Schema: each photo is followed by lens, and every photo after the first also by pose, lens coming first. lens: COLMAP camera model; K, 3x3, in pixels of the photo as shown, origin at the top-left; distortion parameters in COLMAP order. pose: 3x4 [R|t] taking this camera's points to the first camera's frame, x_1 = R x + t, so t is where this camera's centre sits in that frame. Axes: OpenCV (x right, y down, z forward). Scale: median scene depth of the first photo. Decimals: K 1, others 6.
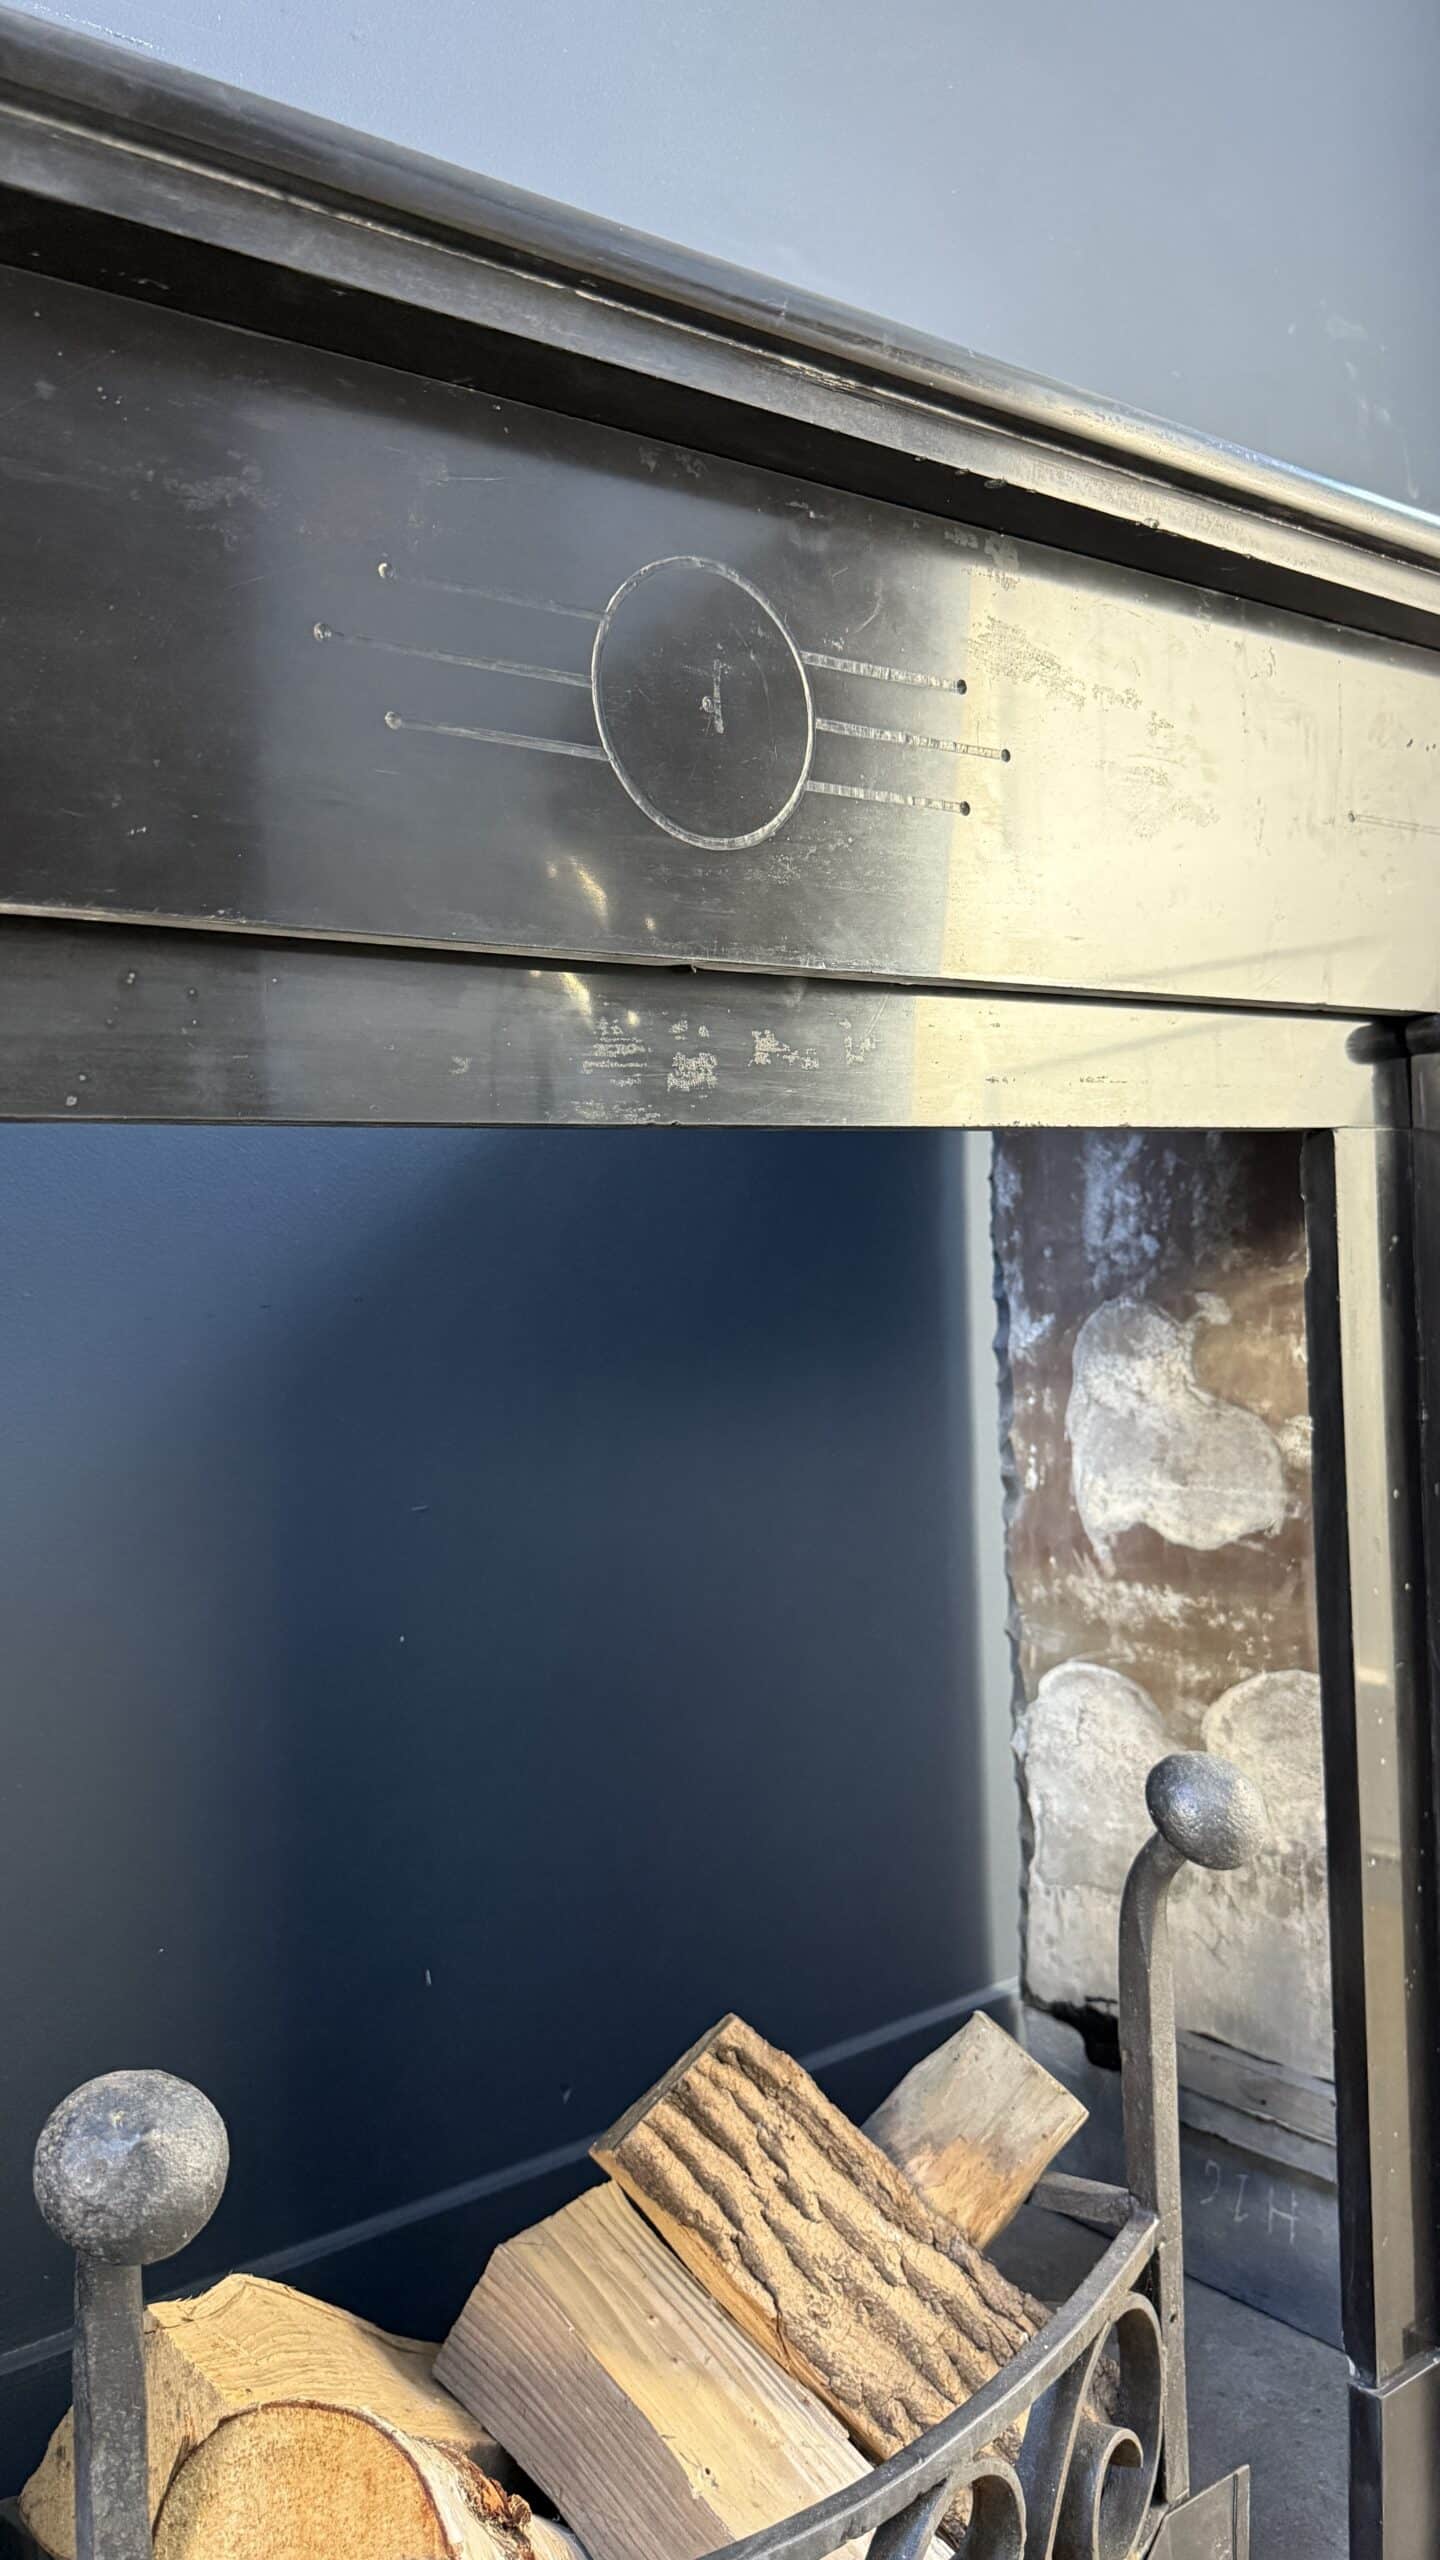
lens RADIAL K [[2014.4, 0, 734.6], [0, 2014.4, 1296.3], [0, 0, 1]] dist [0.032403, -0.047957]
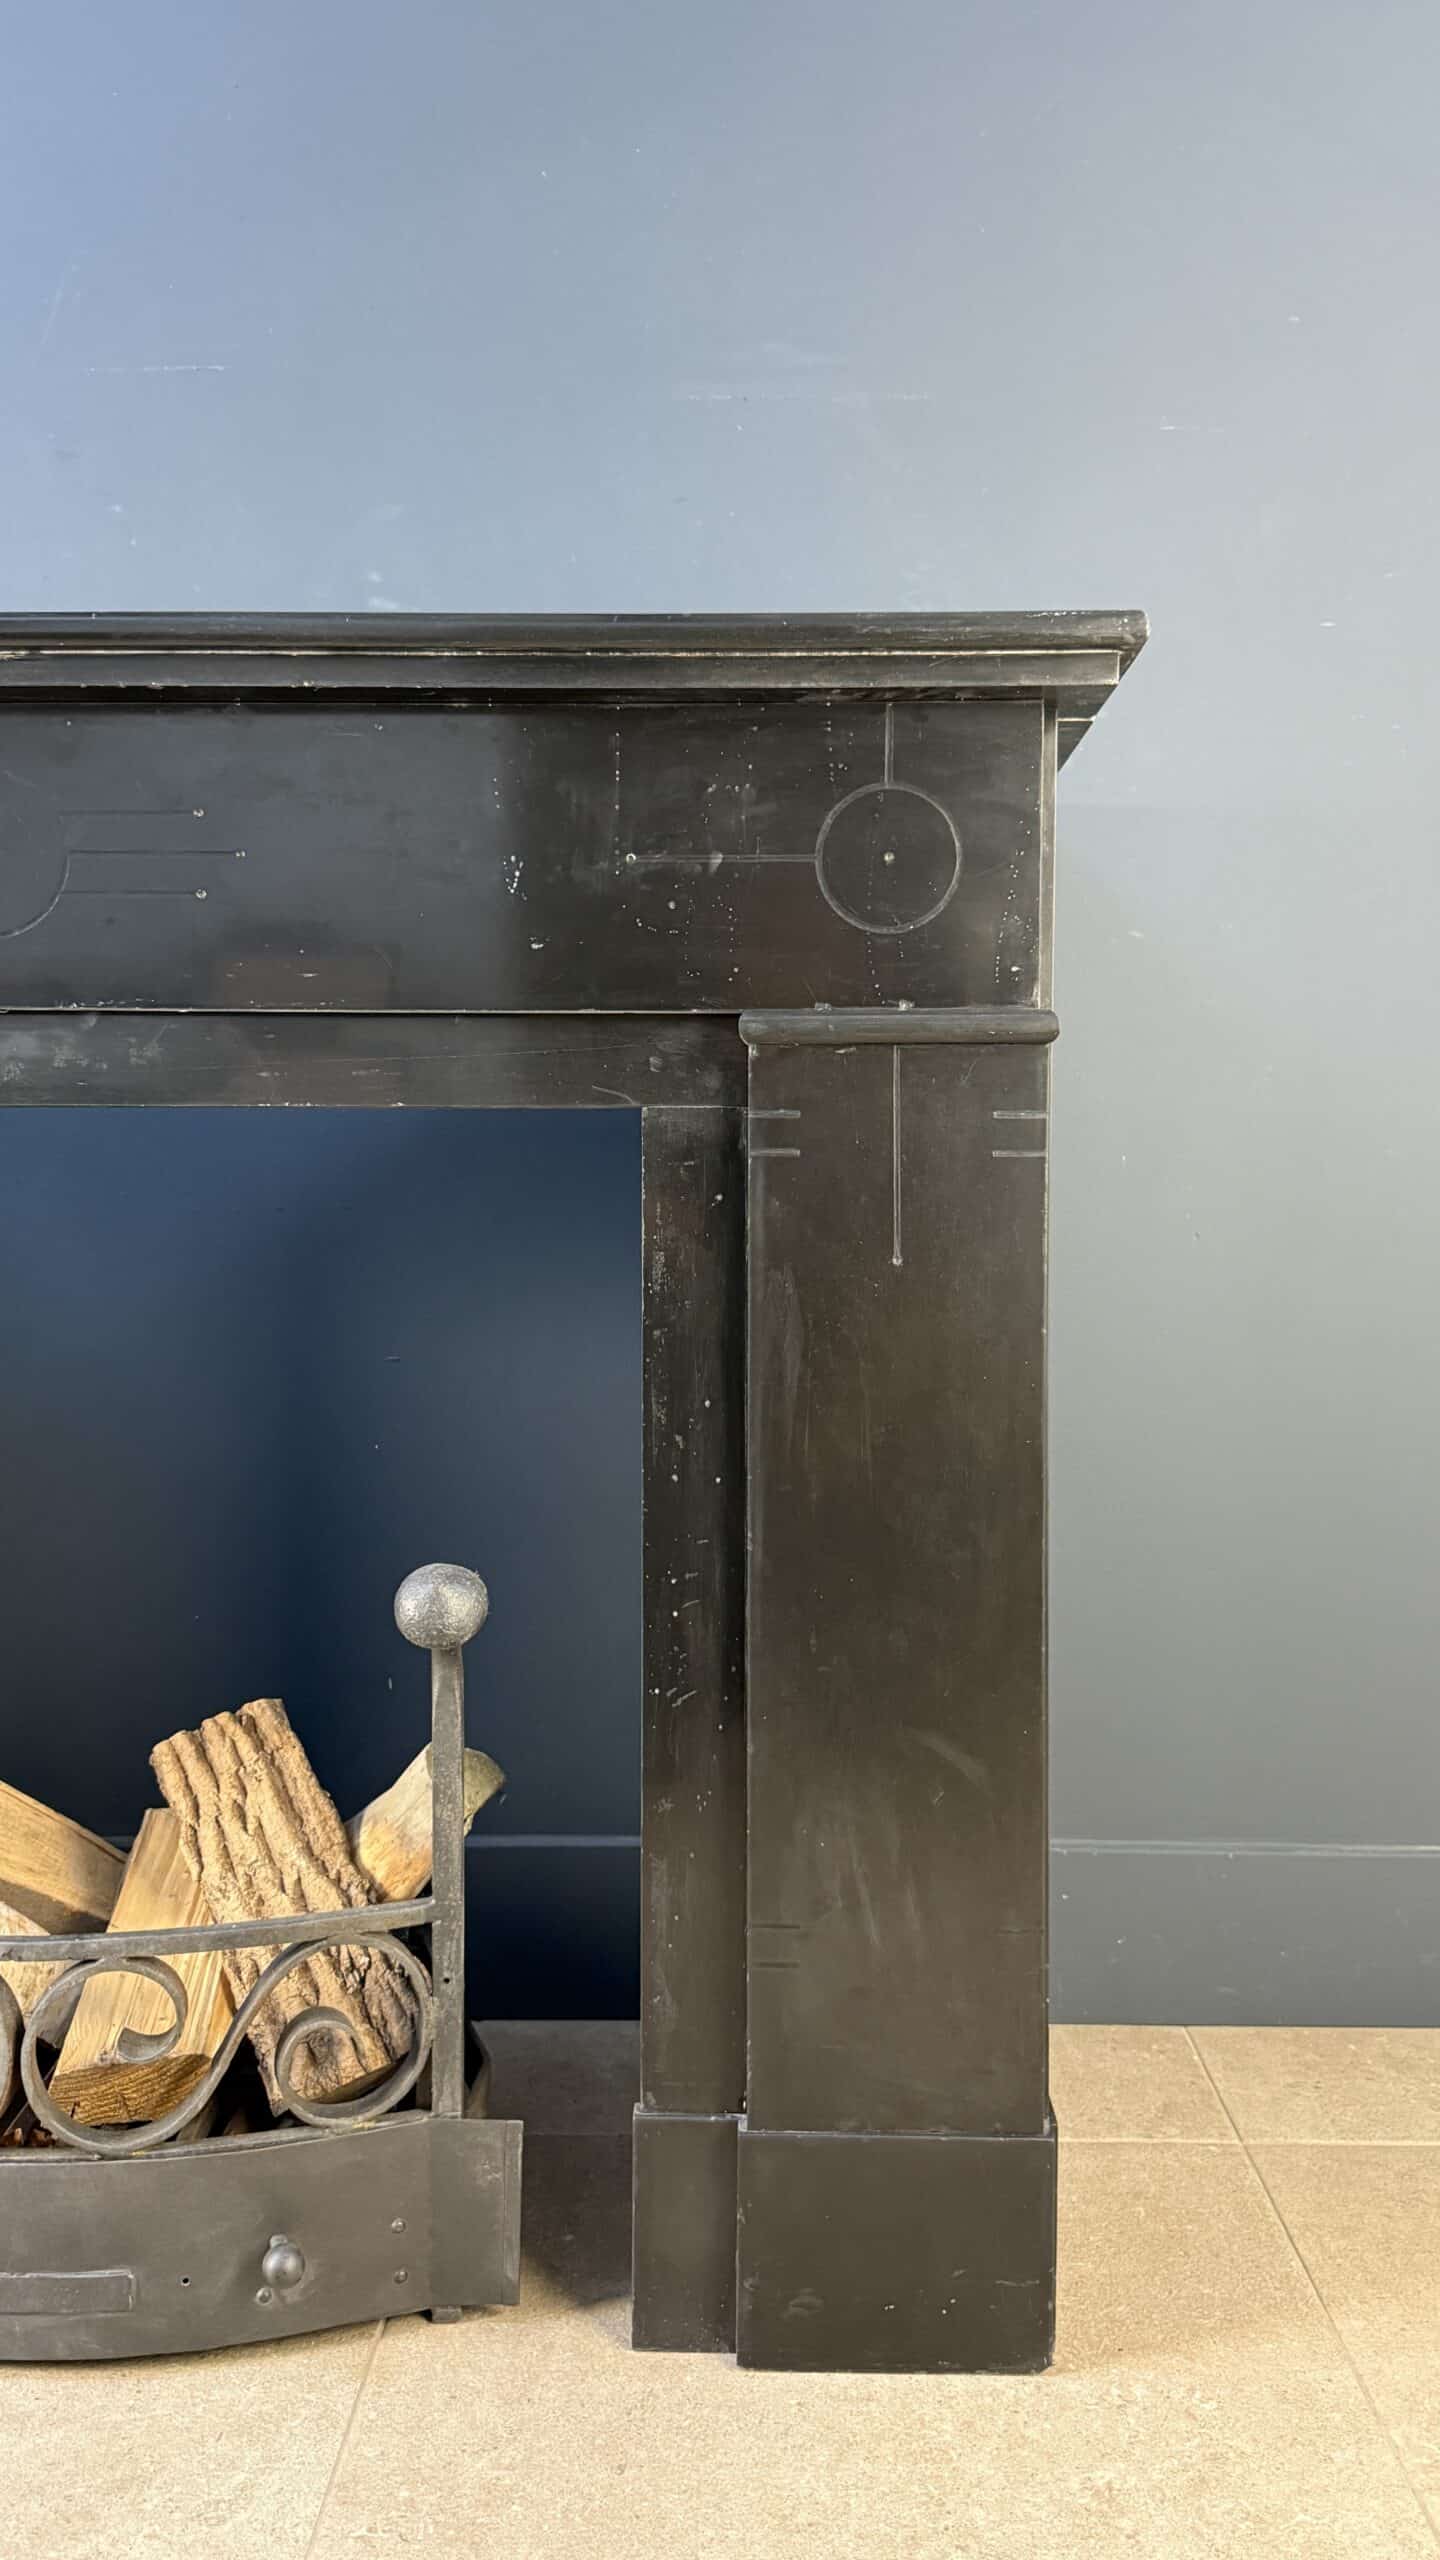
lens RADIAL K [[2014.4, 0, 728.0], [0, 2014.4, 1270.7], [0, 0, 1]] dist [0.032403, -0.047957]
pose [[0.771317, 0.063041, -0.633321, 0.836622], [-0.044738, 0.997991, 0.044853, -0.028101], [0.634876, -0.006262, 0.772588, 0.050334]]
